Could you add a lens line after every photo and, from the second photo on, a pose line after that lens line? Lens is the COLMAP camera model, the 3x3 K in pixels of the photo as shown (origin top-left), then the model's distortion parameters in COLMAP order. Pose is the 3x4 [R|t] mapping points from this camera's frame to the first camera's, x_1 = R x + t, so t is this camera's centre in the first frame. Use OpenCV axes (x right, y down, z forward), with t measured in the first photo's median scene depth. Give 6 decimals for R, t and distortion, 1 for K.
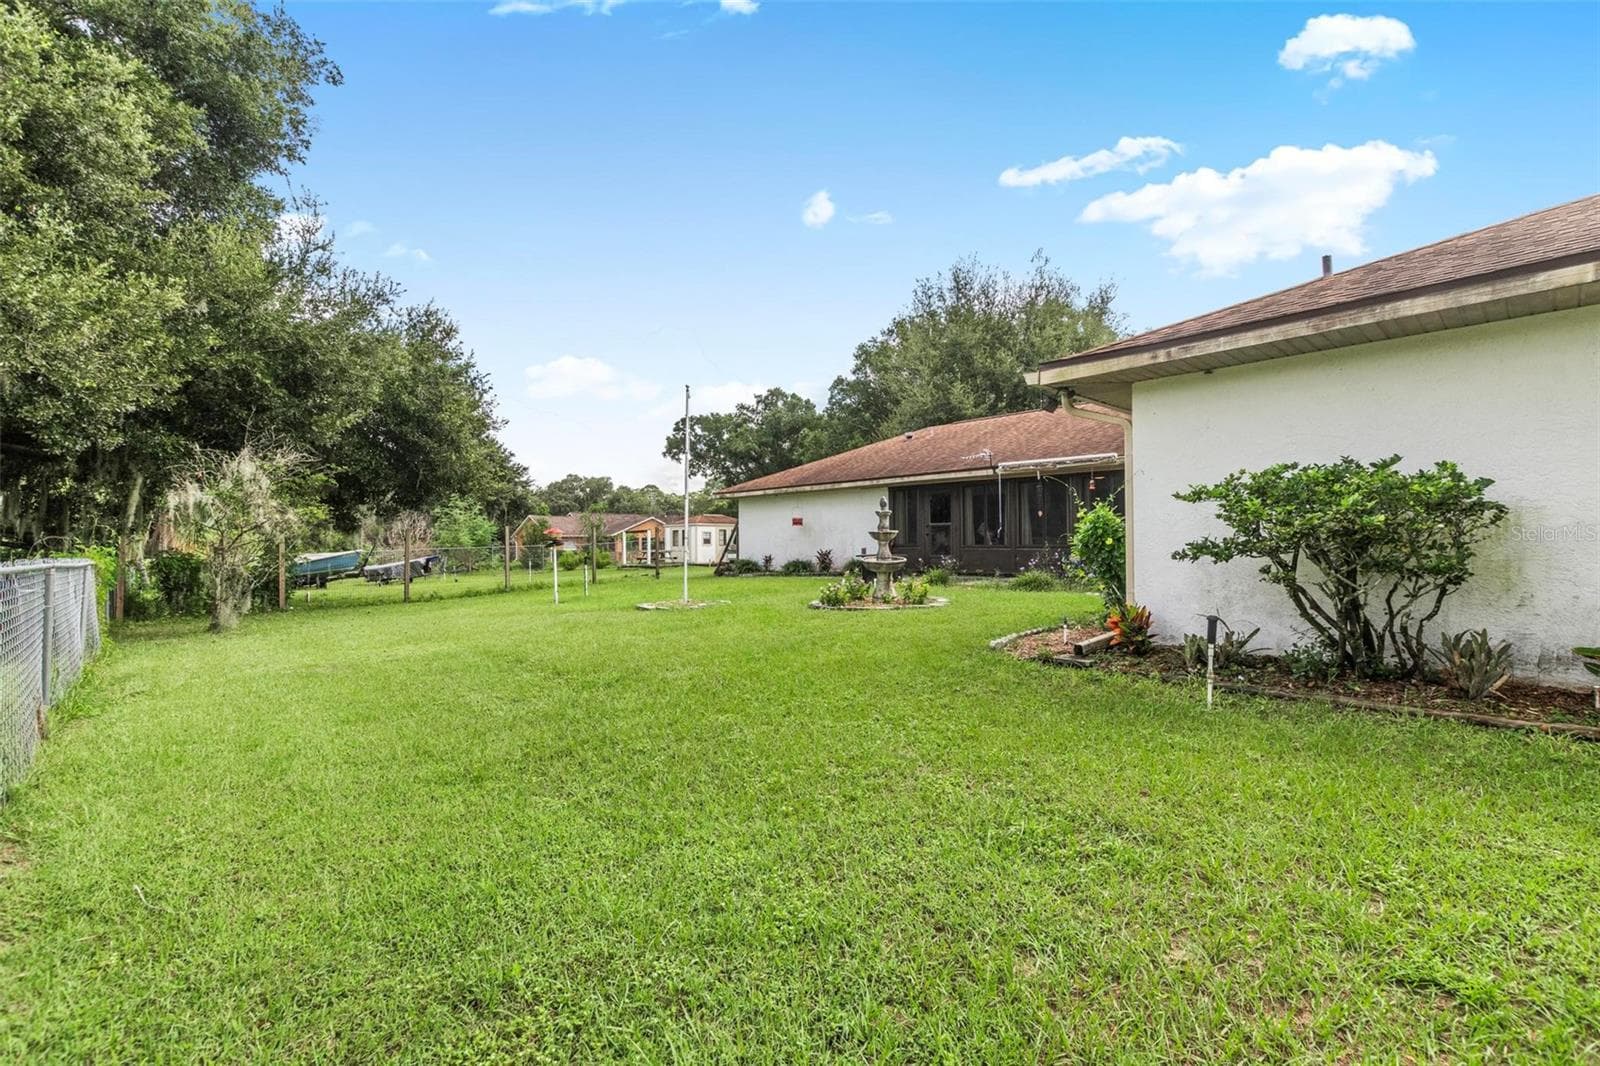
lens RADIAL K [[690.6, 0, 791.9], [0, 690.6, 535.1], [0, 0, 1]] dist [0.000152, 0.000104]
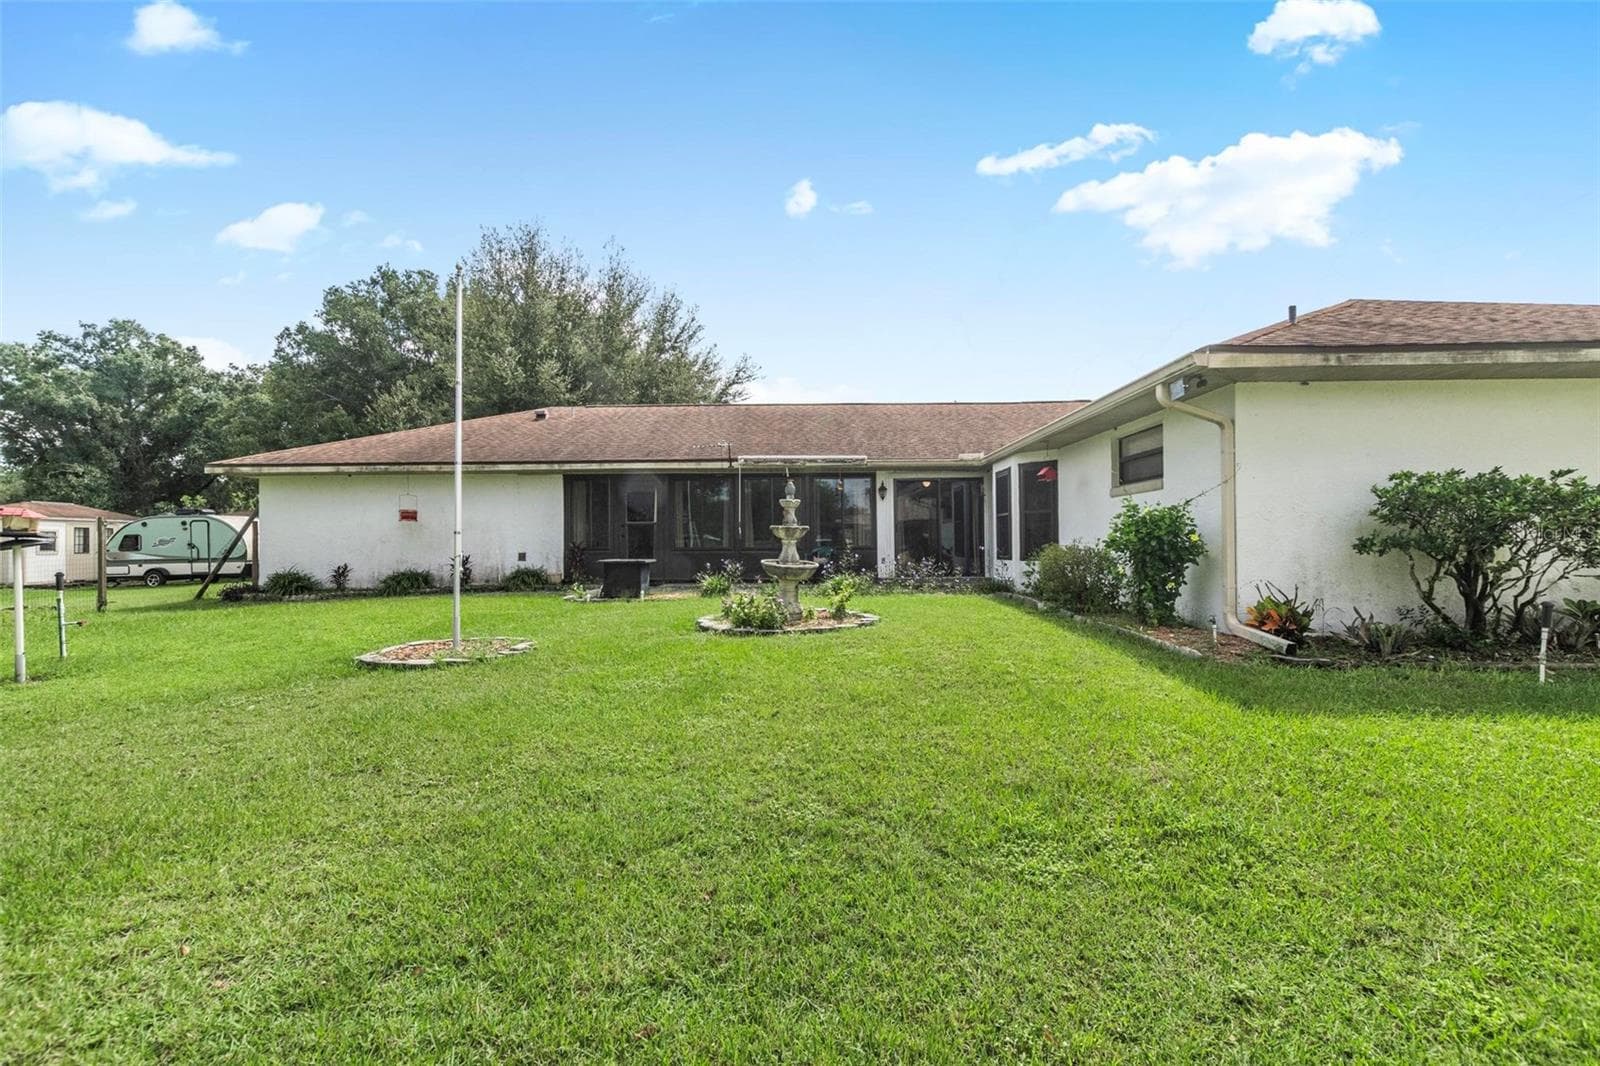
lens RADIAL K [[690.6, 0, 791.9], [0, 690.6, 535.1], [0, 0, 1]] dist [0.000152, 0.000104]
pose [[0.690471, 0.010785, 0.723279, -0.100117], [-0.004214, 0.999932, -0.010887, 0.002730], [-0.723347, 0.004469, 0.690470, 0.110770]]
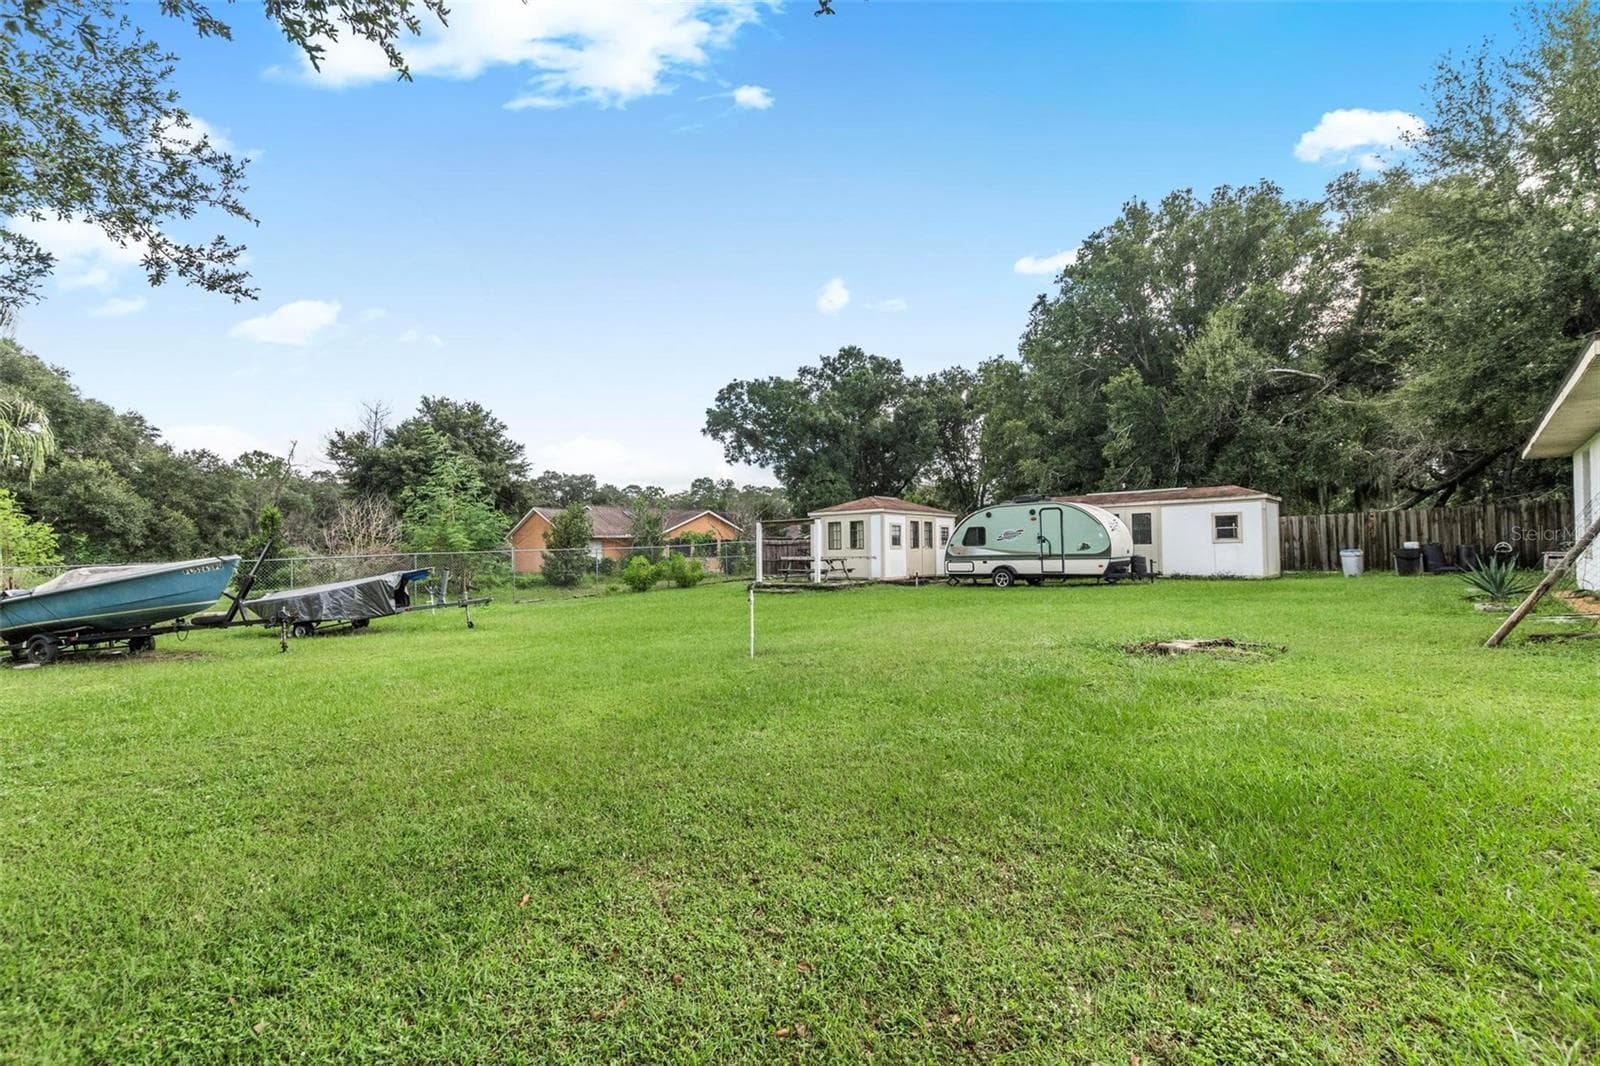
lens RADIAL K [[690.6, 0, 791.9], [0, 690.6, 535.1], [0, 0, 1]] dist [0.000152, 0.000104]
pose [[0.998290, 0.000198, 0.058454, -0.222504], [0.000448, 0.999939, -0.011033, 0.009581], [-0.058452, 0.011040, 0.998229, 0.395152]]
